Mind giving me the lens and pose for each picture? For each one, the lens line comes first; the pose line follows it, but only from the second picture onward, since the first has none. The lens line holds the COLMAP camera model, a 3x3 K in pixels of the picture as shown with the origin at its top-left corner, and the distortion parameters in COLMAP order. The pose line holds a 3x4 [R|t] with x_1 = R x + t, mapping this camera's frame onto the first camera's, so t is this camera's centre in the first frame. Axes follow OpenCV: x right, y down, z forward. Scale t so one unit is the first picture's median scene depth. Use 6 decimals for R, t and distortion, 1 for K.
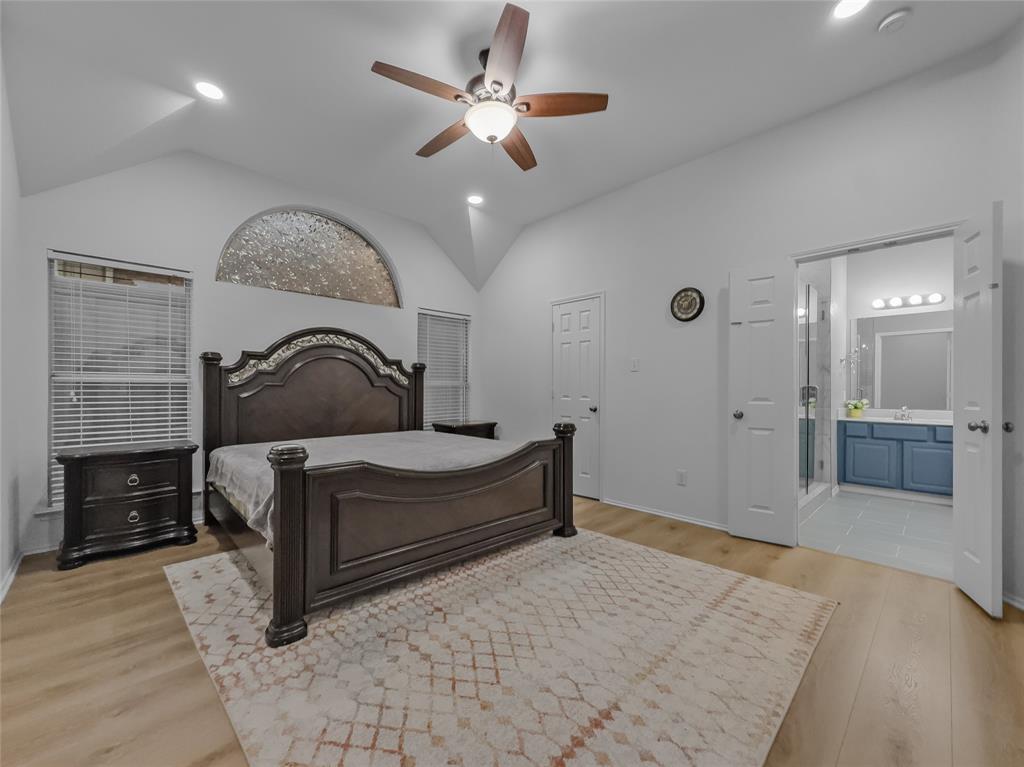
lens RADIAL K [[420.4, 0, 523.1], [0, 420.4, 393.4], [0, 0, 1]] dist [0.000183, -0.000046]
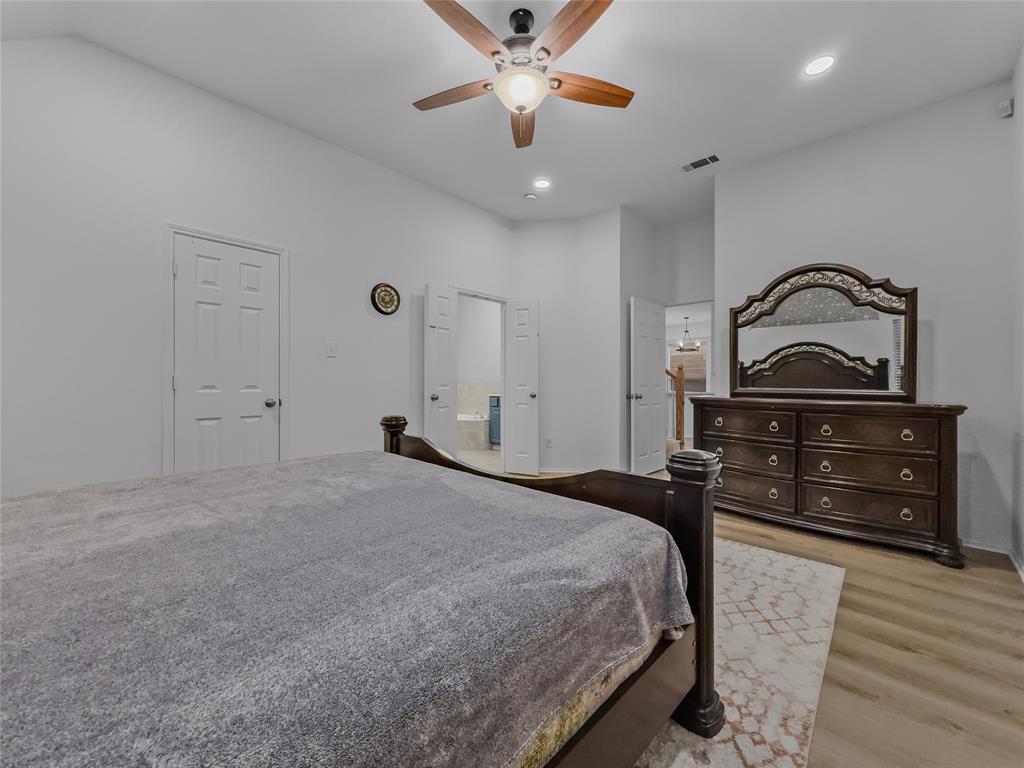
lens RADIAL K [[407.8, 0, 512.0], [0, 407.8, 384.0], [0, 0, 1]] dist [0.000917, -0.000126]
pose [[-0.026110, -0.007404, 0.999632, -1.337557], [0.006995, 0.999947, 0.007589, 0.002041], [-0.999635, 0.007190, -0.026057, 1.420424]]
